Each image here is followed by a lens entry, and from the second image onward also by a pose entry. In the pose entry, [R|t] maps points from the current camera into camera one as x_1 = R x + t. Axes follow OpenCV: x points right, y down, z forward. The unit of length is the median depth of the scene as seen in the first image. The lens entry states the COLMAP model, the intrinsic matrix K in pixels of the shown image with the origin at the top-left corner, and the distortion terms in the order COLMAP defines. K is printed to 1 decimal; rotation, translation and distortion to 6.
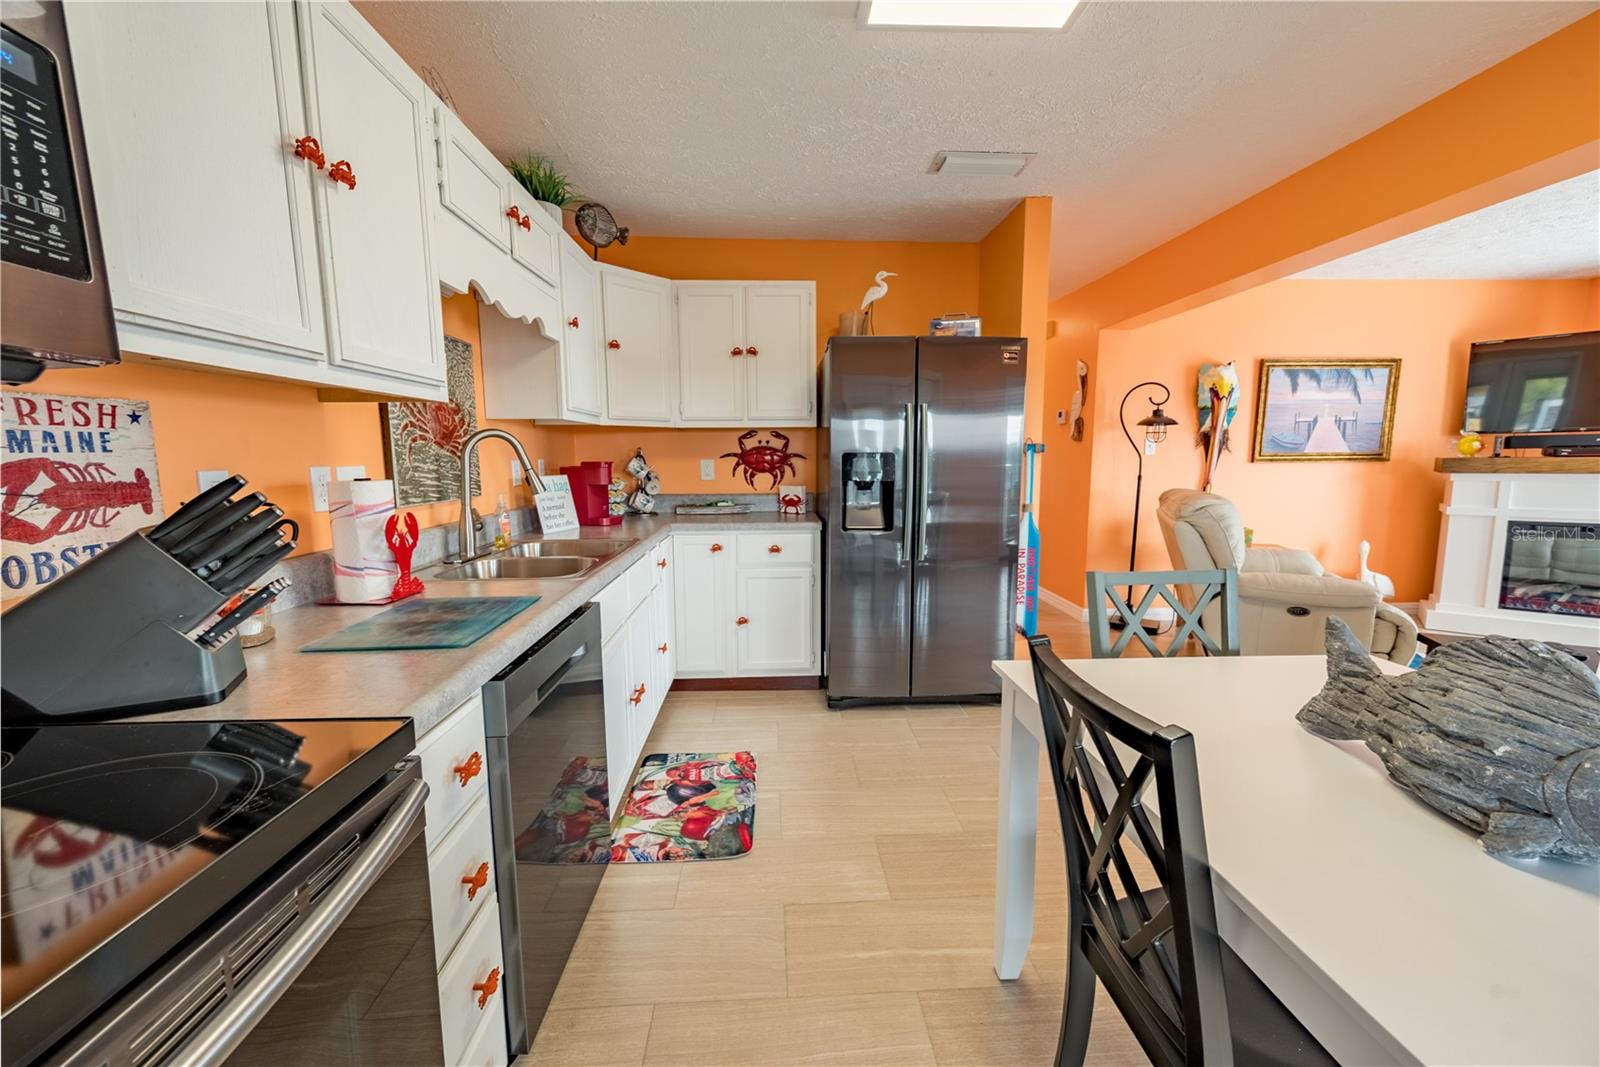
lens RADIAL K [[628.6, 0, 800.0], [0, 628.6, 533.5], [0, 0, 1]] dist [-0.002103, -0.000207]
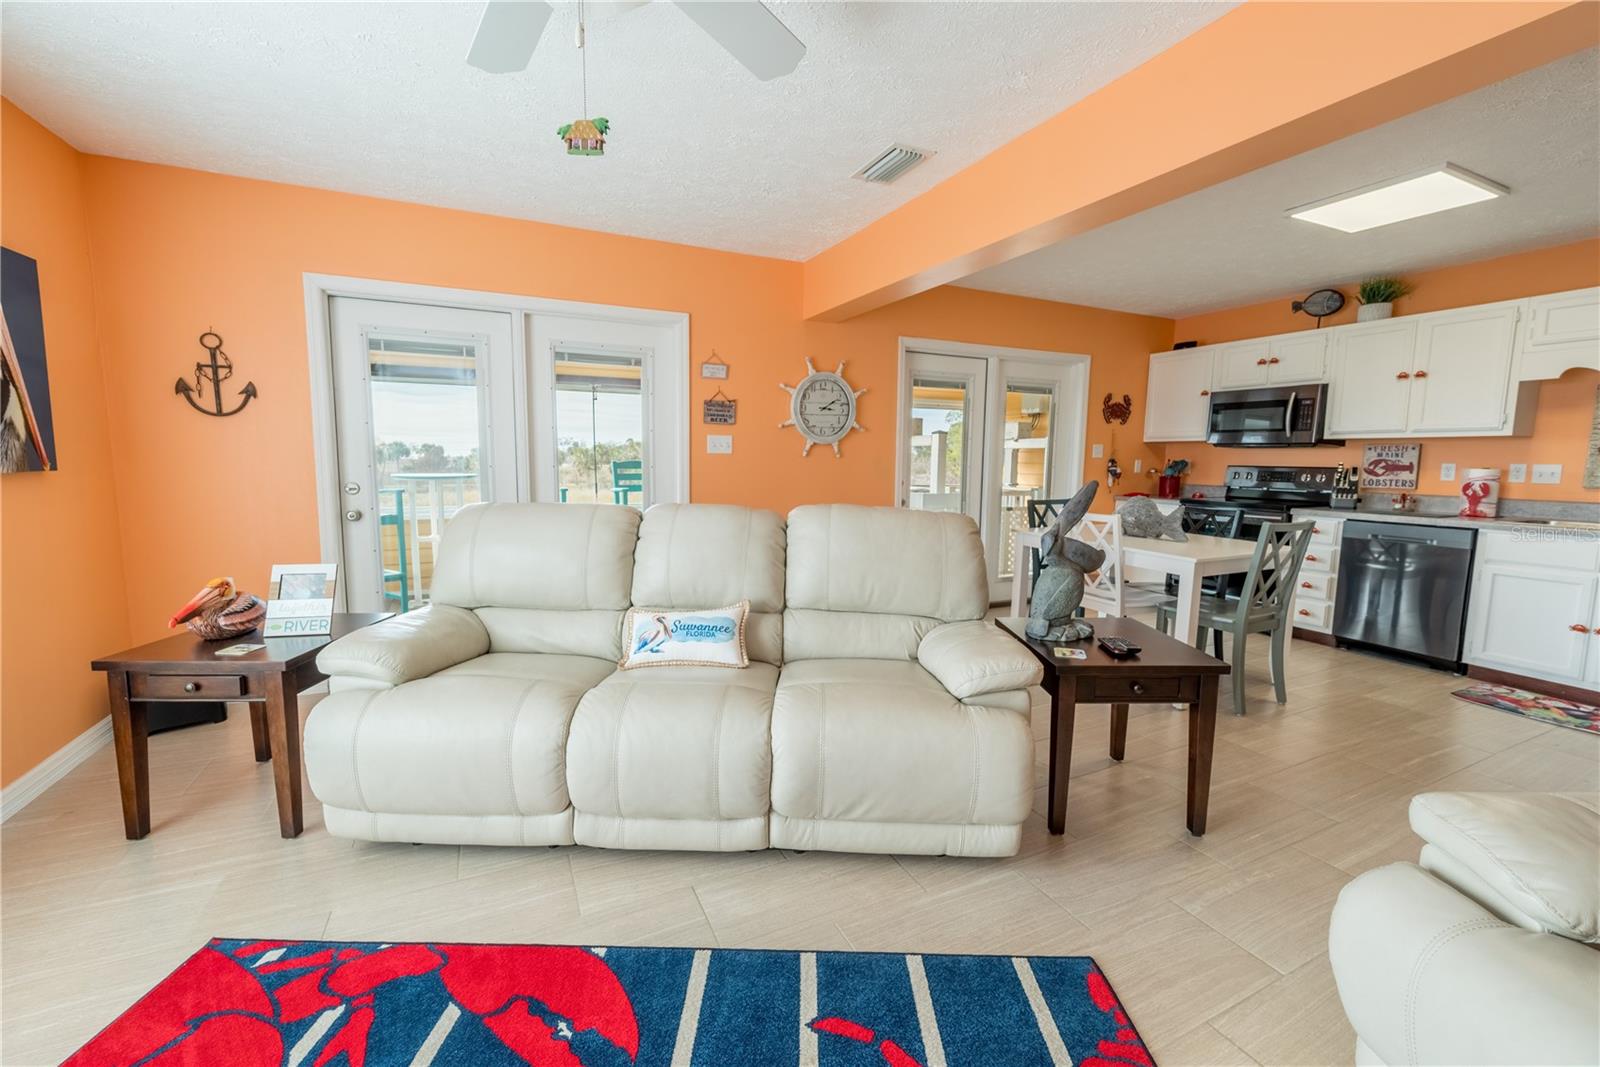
lens RADIAL K [[639.8, 0, 795.1], [0, 639.8, 530.0], [0, 0, 1]] dist [-0.000249, -0.000256]
pose [[-0.924698, 0.041876, -0.378391, 0.974342], [-0.051106, 0.971281, 0.232382, -0.103108], [0.377255, 0.234221, -0.896002, 0.790065]]
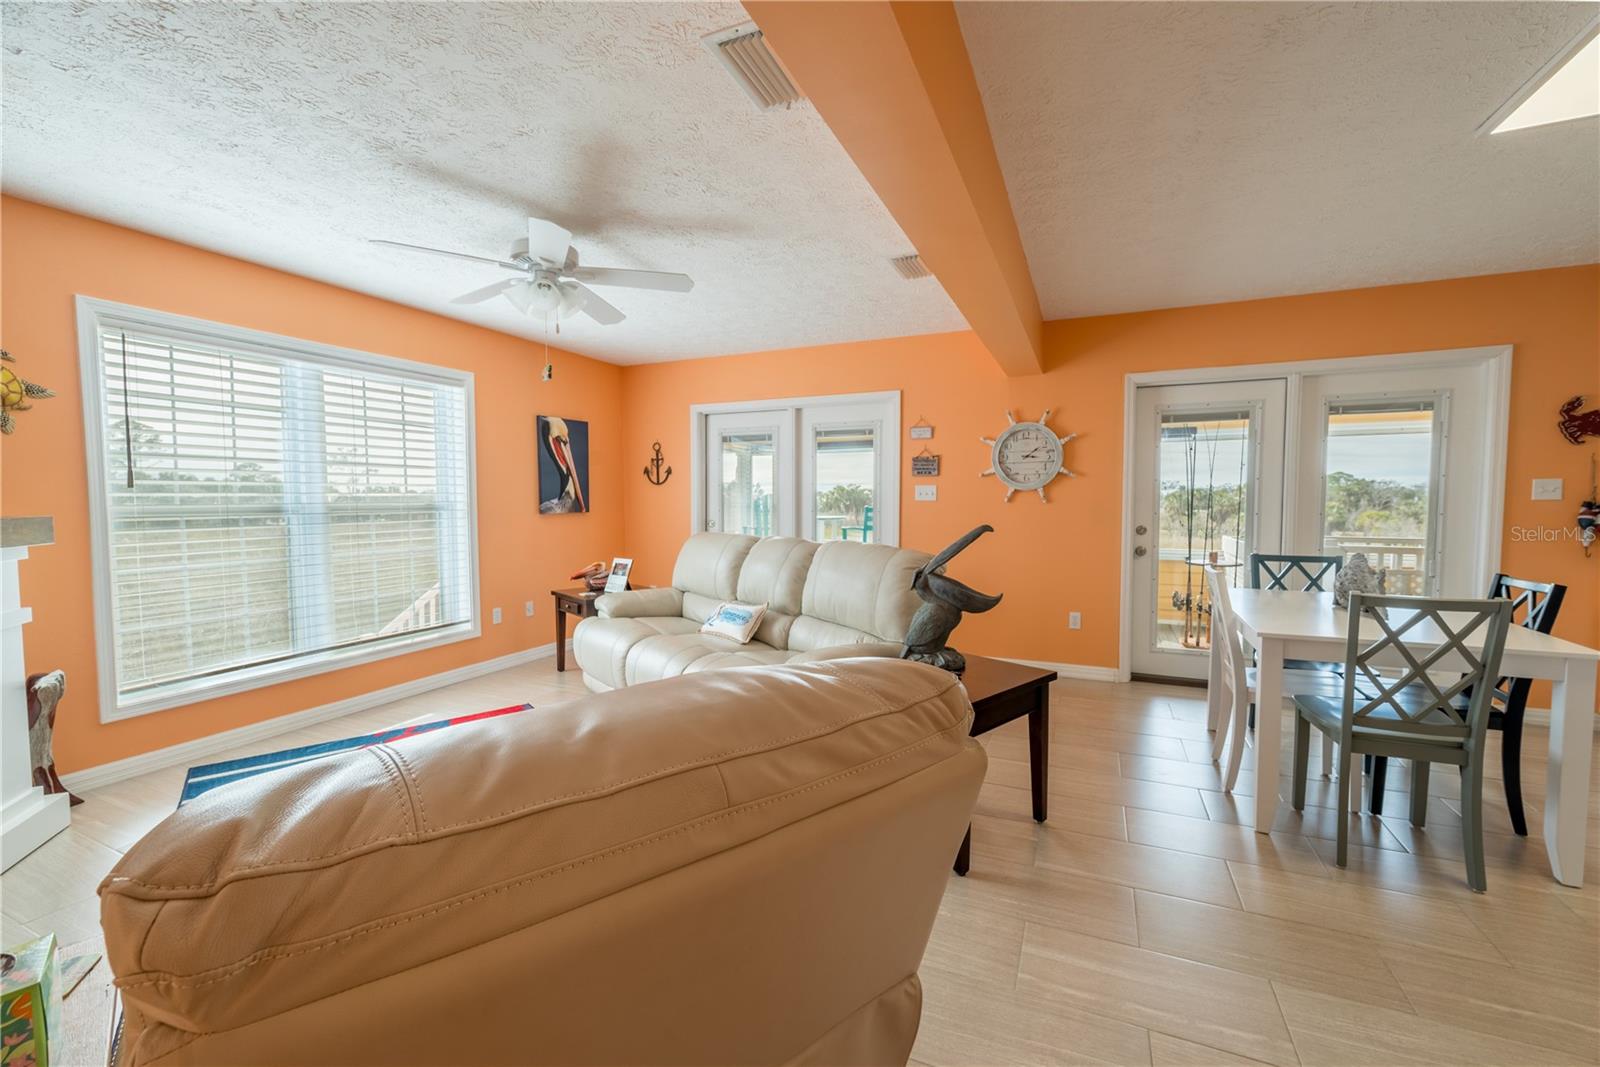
lens RADIAL K [[642.2, 0, 812.8], [0, 642.2, 535.0], [0, 0, 1]] dist [0.000984, 0.000265]
pose [[-0.895461, -0.015032, 0.444886, 0.404345], [0.065225, 0.984212, 0.164539, -0.126294], [-0.440335, 0.176356, -0.880343, 0.963809]]
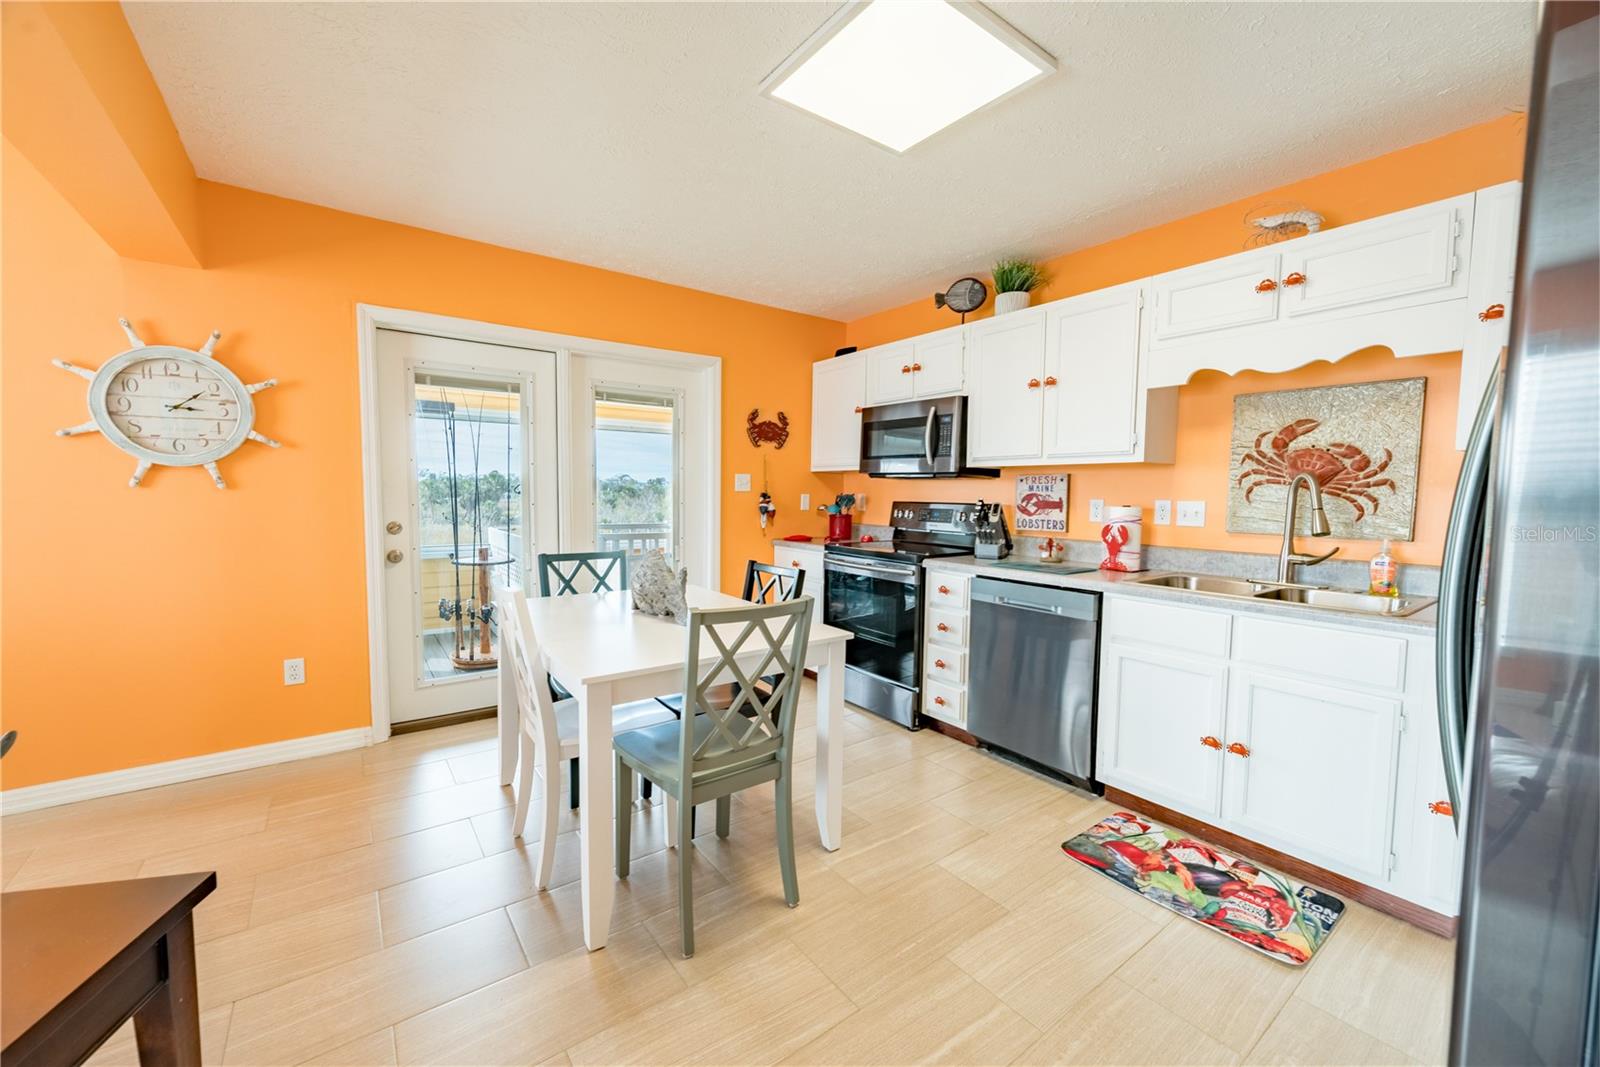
lens RADIAL K [[628.6, 0, 800.0], [0, 628.6, 533.5], [0, 0, 1]] dist [-0.002103, -0.000207]
pose [[-0.832567, 0.033194, -0.552930, 0.402412], [-0.077108, 0.981539, 0.175028, -0.089488], [0.548532, 0.188358, -0.814637, 0.690679]]
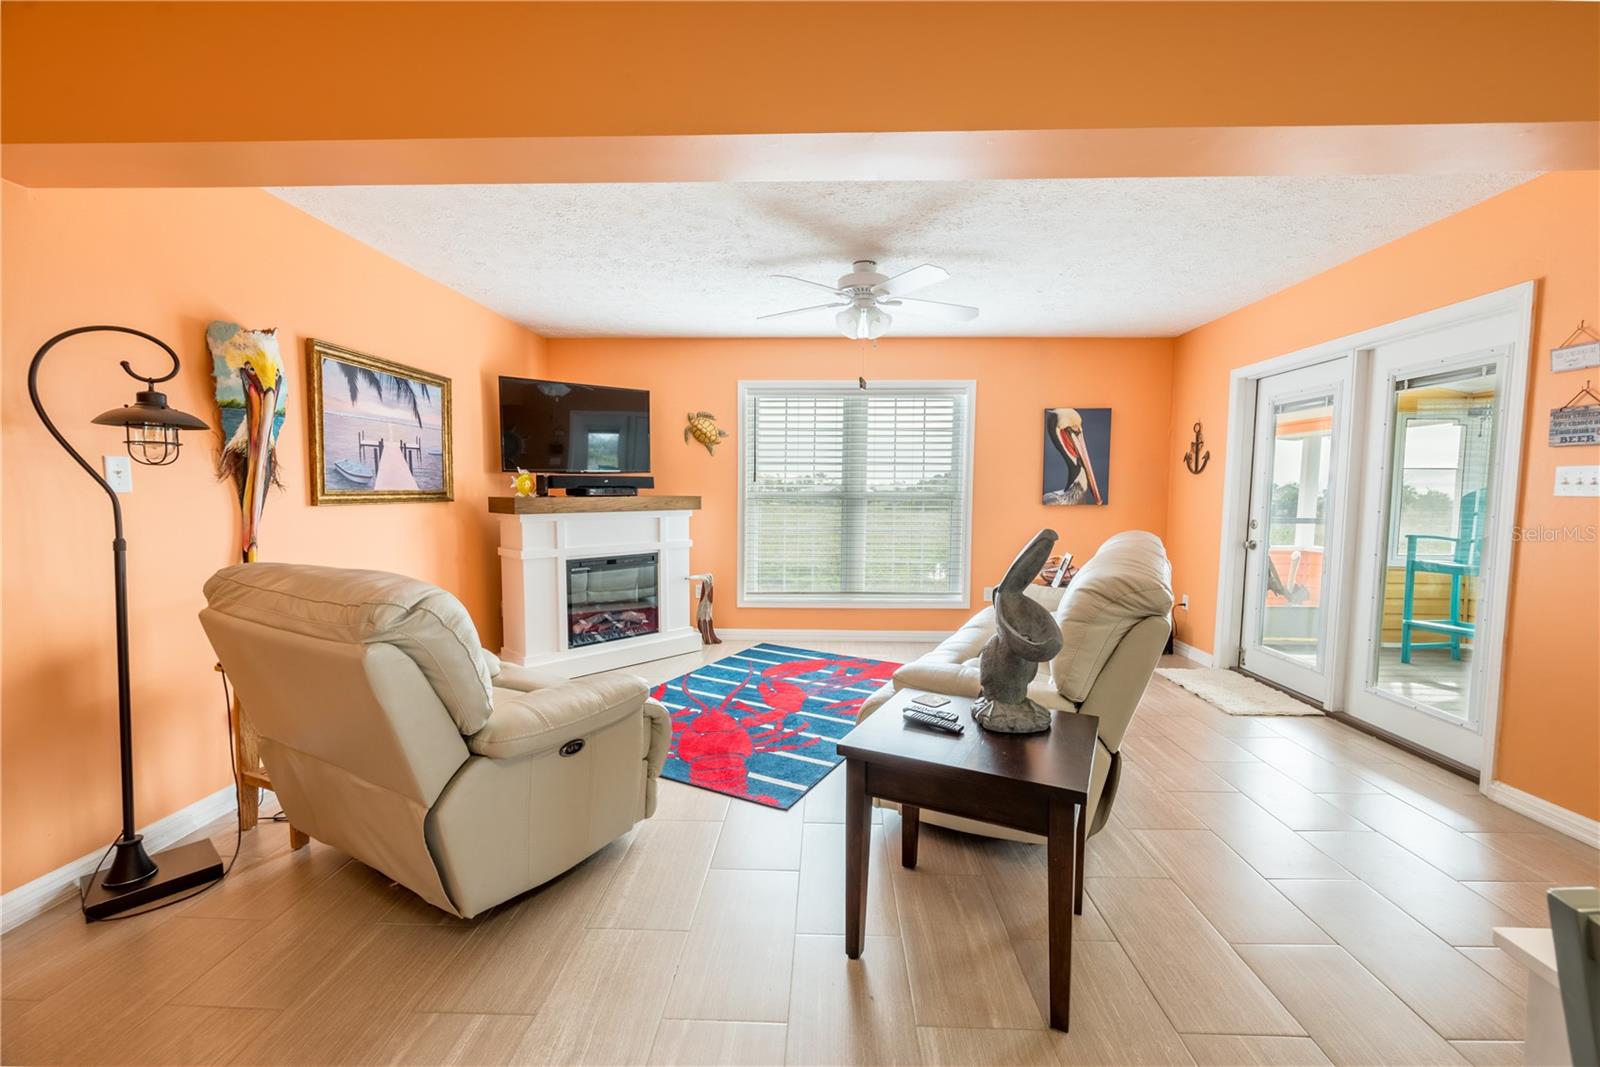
lens RADIAL K [[642.2, 0, 812.8], [0, 642.2, 535.0], [0, 0, 1]] dist [0.000984, 0.000265]
pose [[0.078148, -0.060411, 0.995110, 0.137706], [0.118327, 0.991669, 0.050910, -0.061223], [-0.989895, 0.113770, 0.084645, 0.487145]]
